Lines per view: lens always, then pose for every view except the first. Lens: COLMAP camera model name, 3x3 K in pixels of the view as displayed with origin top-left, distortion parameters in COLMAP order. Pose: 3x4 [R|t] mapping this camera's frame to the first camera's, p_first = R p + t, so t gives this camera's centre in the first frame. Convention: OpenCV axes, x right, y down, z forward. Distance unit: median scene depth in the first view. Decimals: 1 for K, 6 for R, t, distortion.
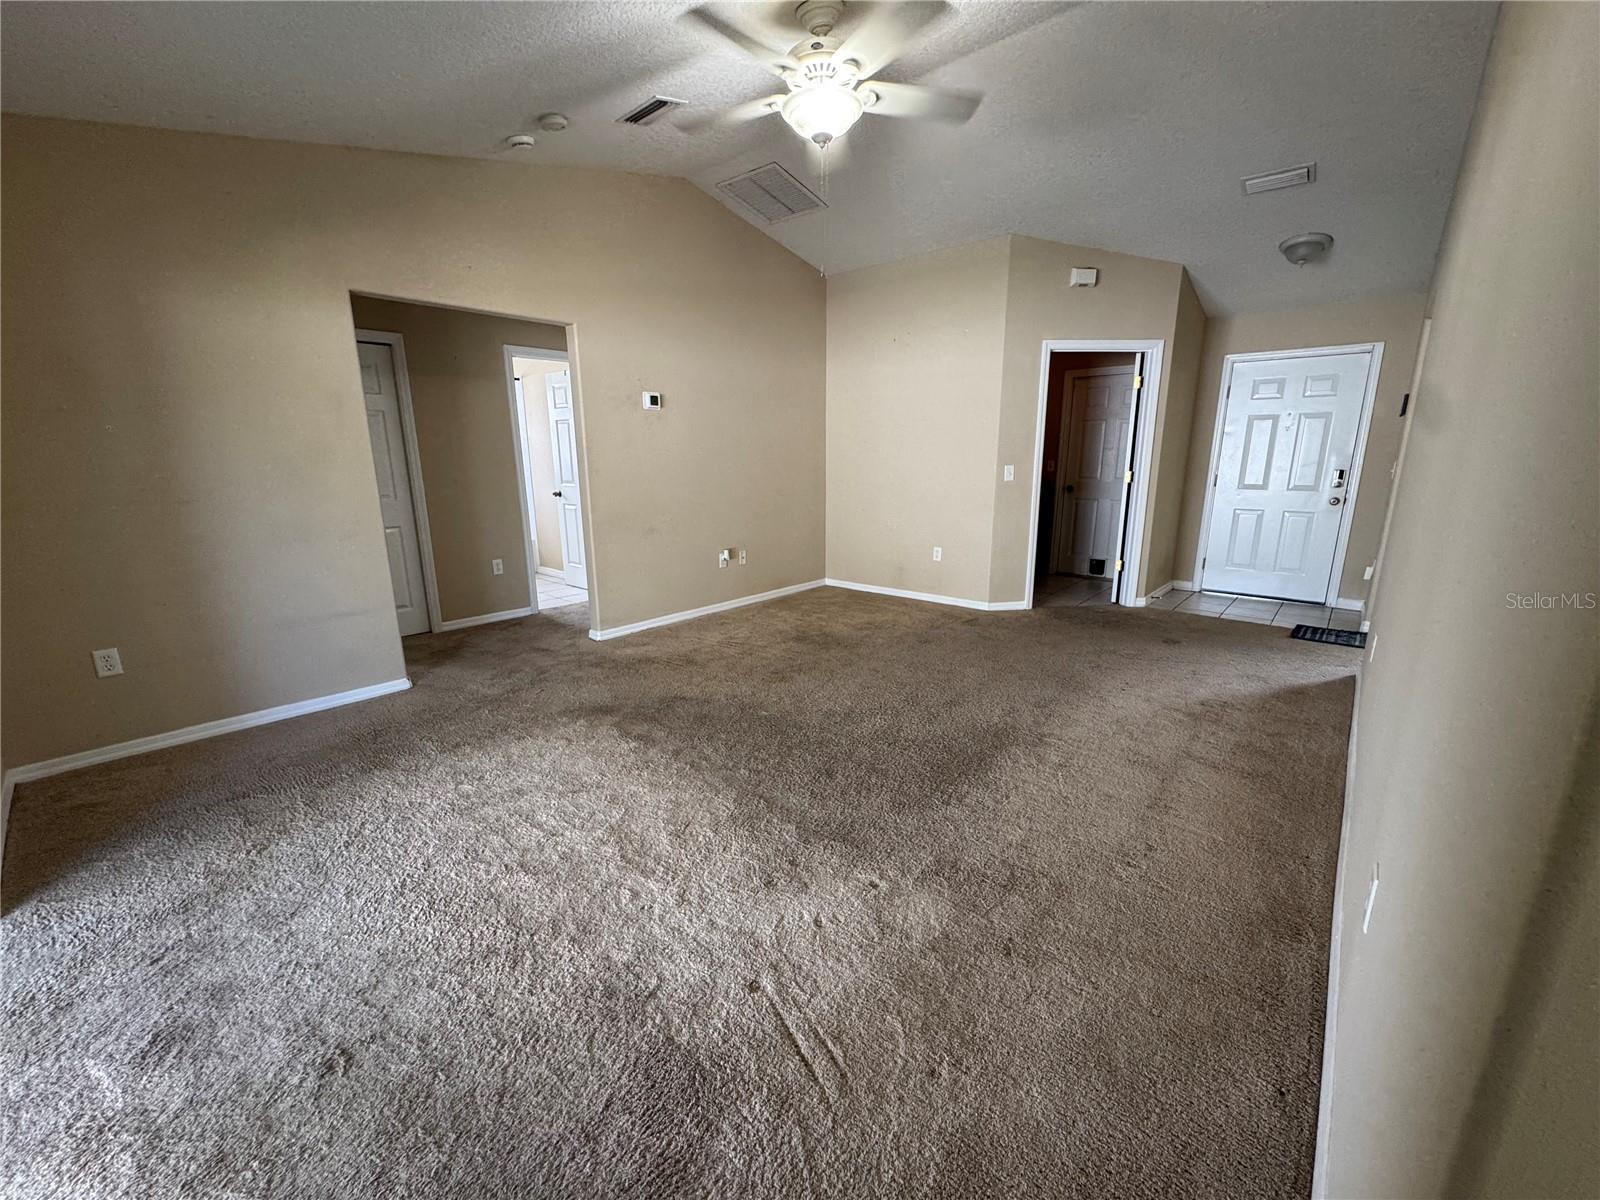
lens RADIAL K [[639.5, 0, 800.0], [0, 639.5, 600.0], [0, 0, 1]] dist [-0.002414, -0.000048]
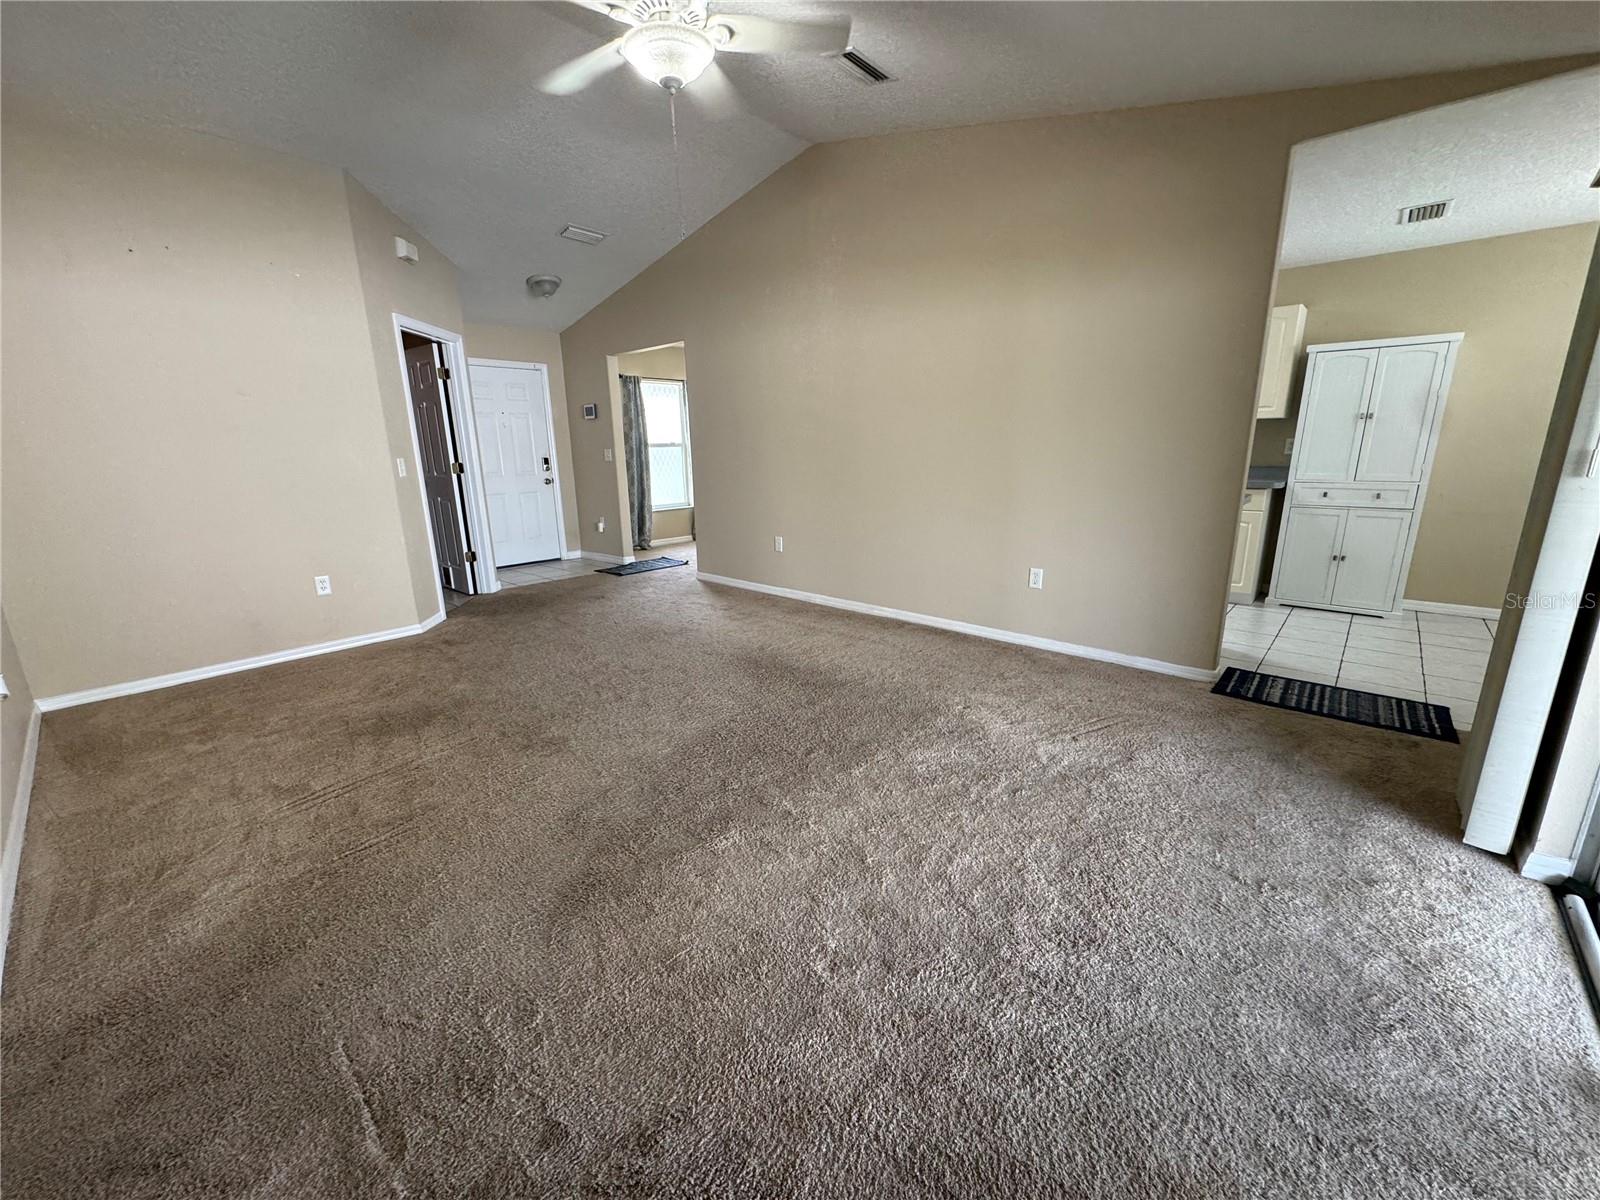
lens RADIAL K [[639.4, 0, 800.0], [0, 639.4, 600.0], [0, 0, 1]] dist [0.008109, 0.000092]
pose [[0.011866, -0.233423, 0.972303, -0.580112], [0.240469, 0.944501, 0.223814, -0.106837], [-0.970584, 0.231153, 0.067338, 0.520541]]
